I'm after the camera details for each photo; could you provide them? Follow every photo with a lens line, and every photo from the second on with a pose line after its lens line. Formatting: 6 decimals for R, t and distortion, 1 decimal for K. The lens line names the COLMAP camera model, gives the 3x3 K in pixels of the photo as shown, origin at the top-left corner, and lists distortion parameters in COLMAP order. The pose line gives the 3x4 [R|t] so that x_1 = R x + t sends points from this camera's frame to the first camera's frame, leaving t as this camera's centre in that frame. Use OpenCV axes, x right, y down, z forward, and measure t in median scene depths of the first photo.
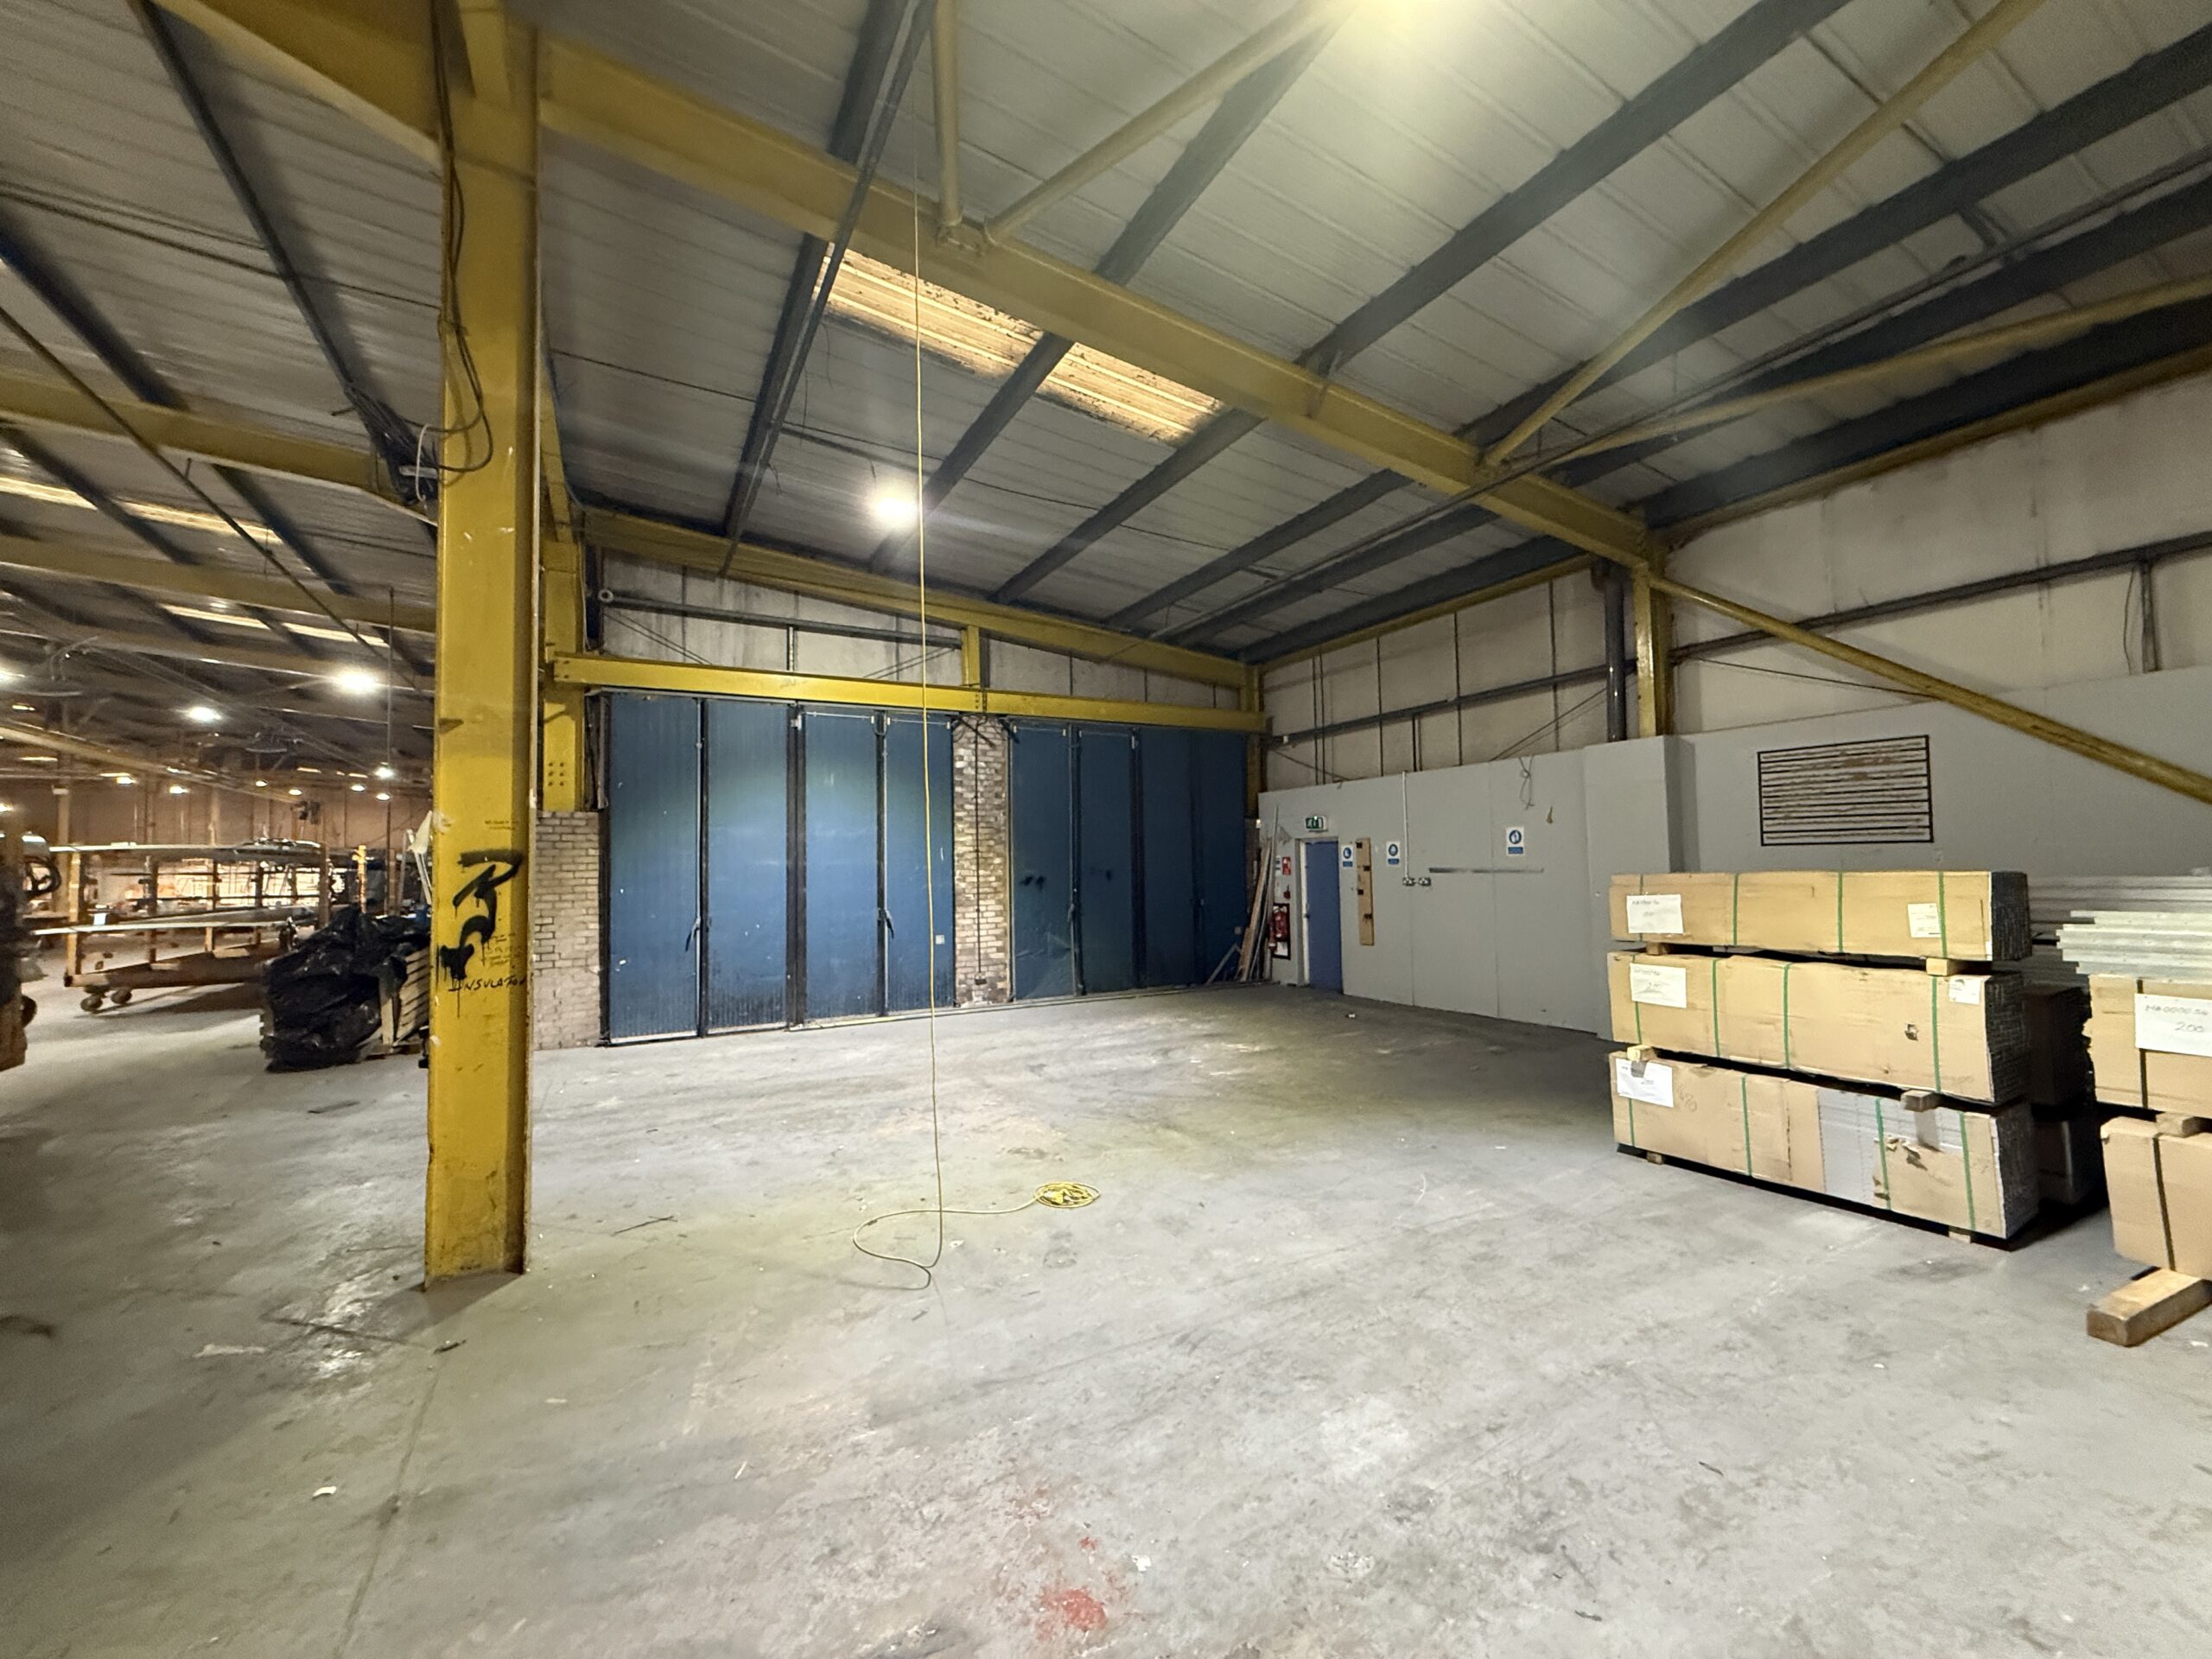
lens RADIAL K [[876.7, 0, 1088.7], [0, 876.7, 829.1], [0, 0, 1]] dist [-0.001047, 0.000210]
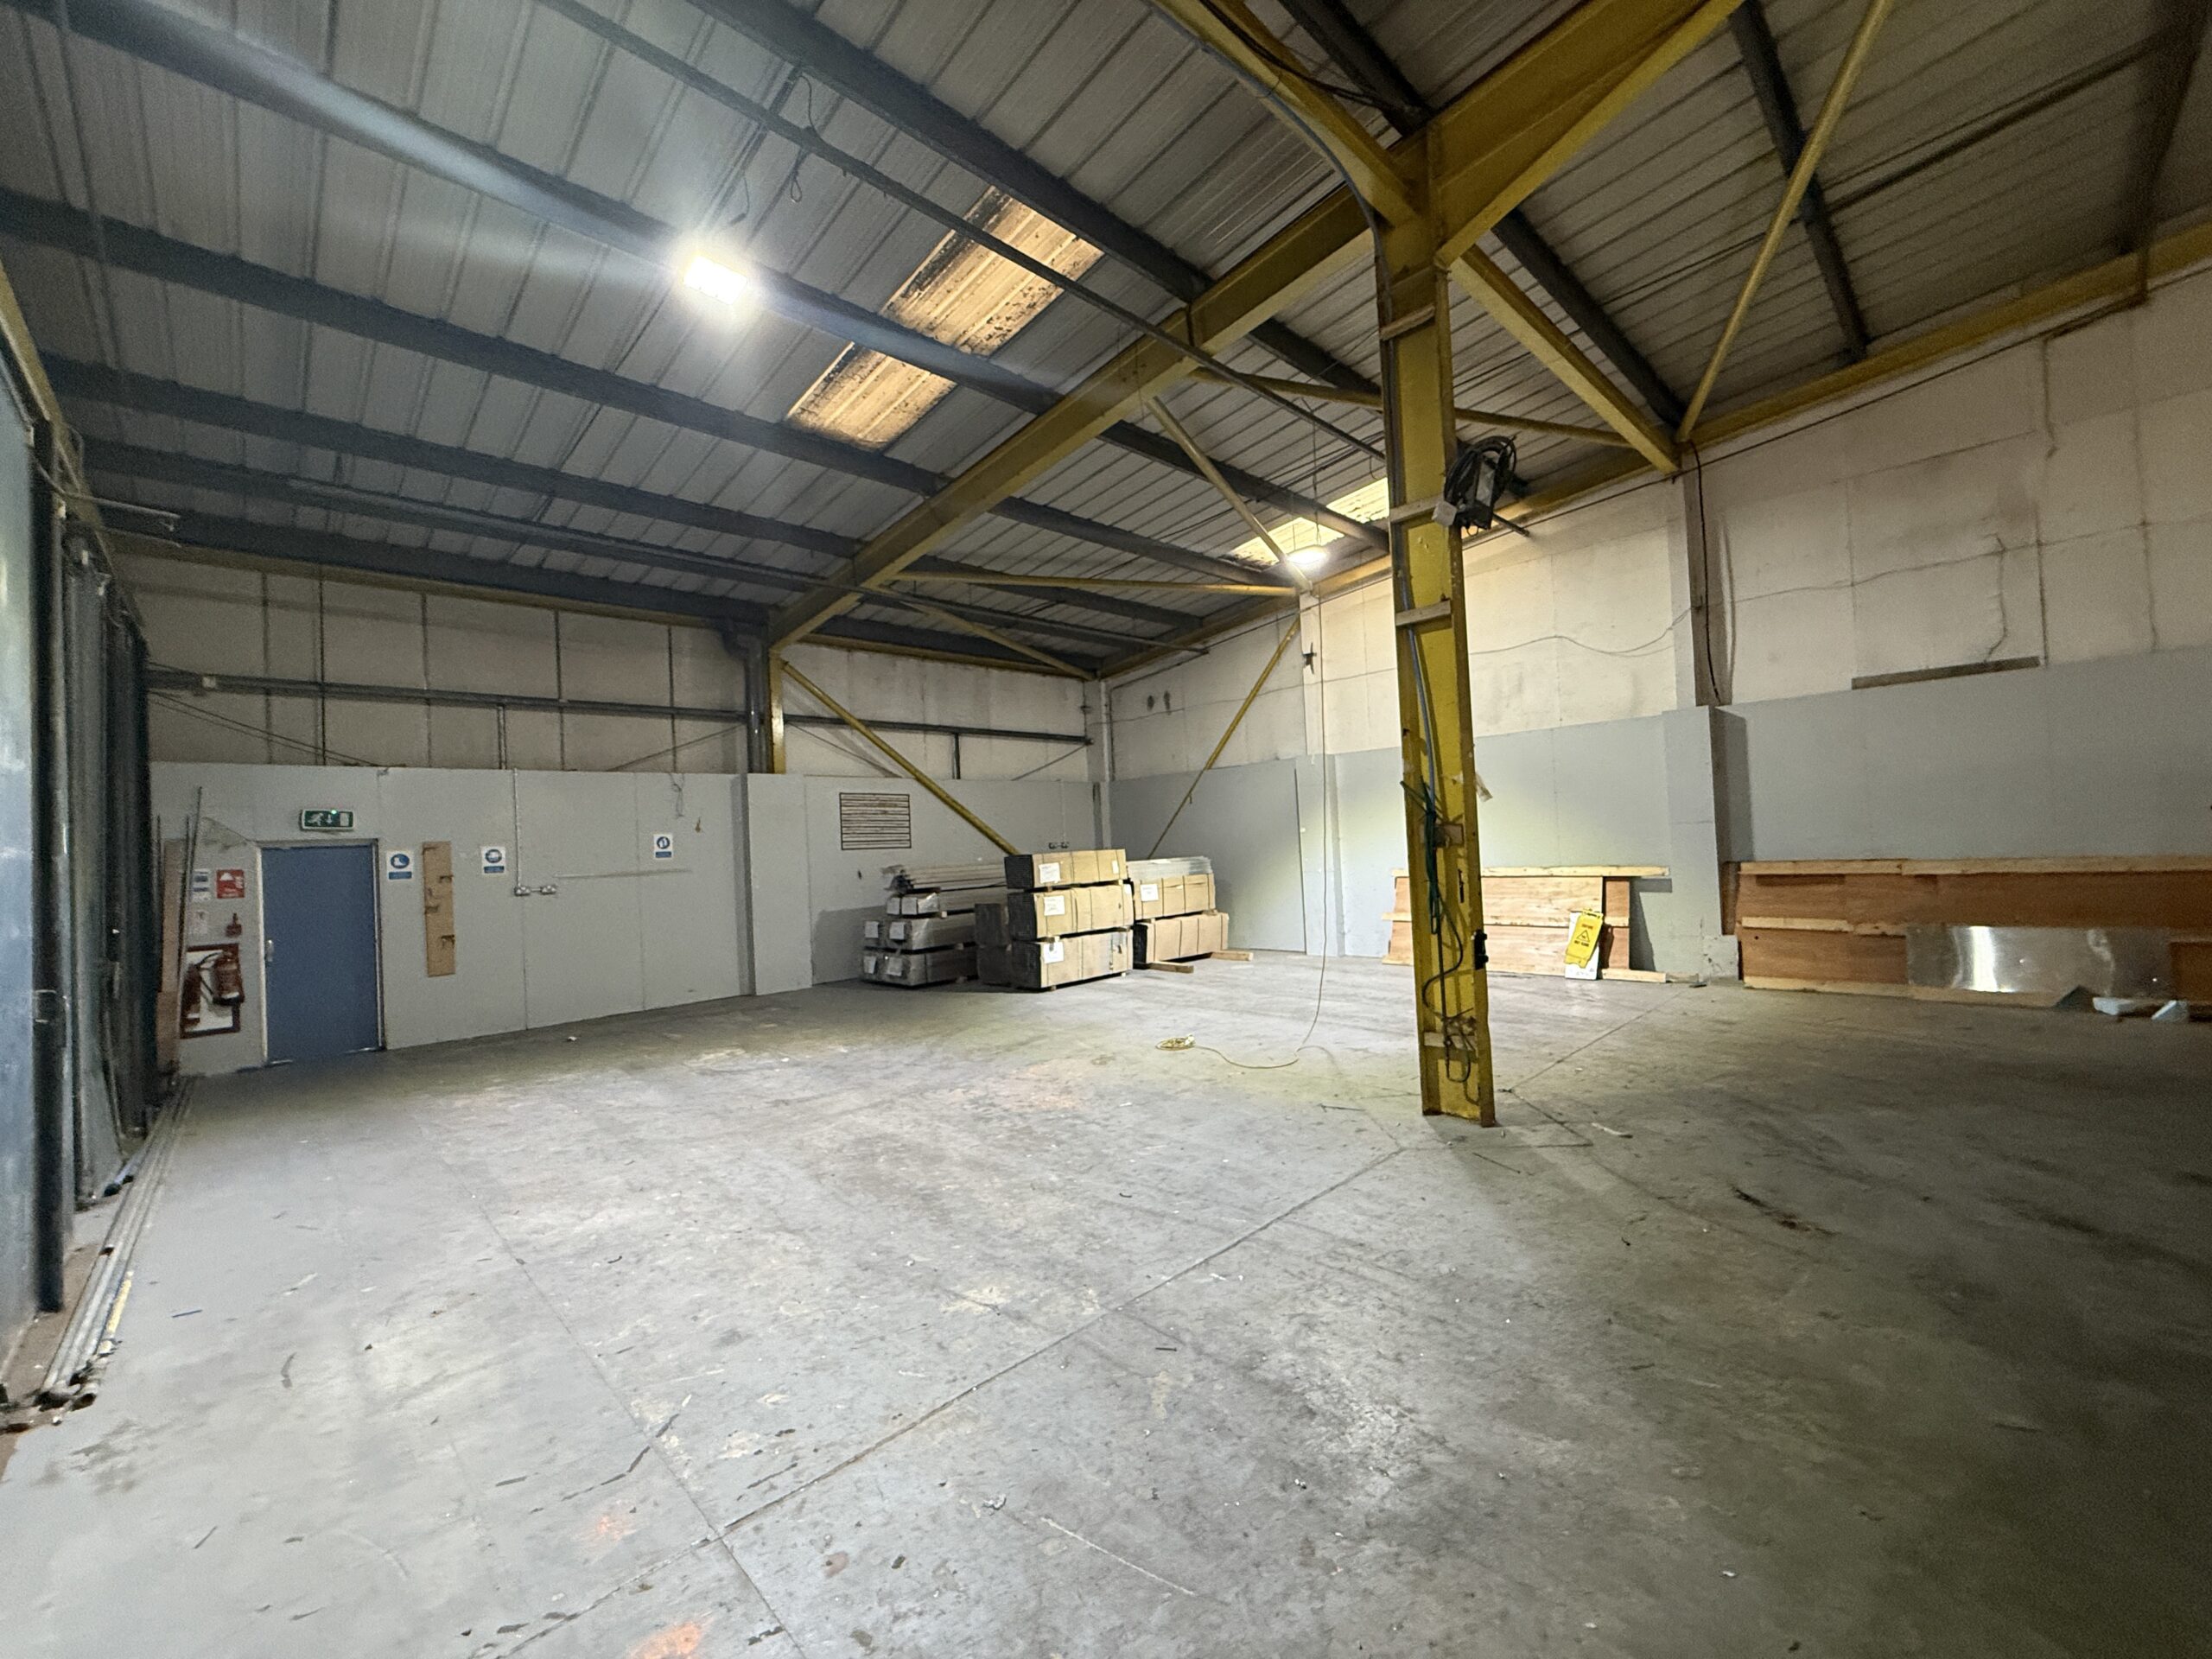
lens RADIAL K [[876.7, 0, 1106.9], [0, 876.7, 826.7], [0, 0, 1]] dist [-0.001047, 0.000210]
pose [[-0.272355, 0.053159, 0.960727, -1.106494], [0.006739, 0.998554, -0.053342, 0.077428], [-0.962173, -0.008054, -0.272319, 1.121611]]
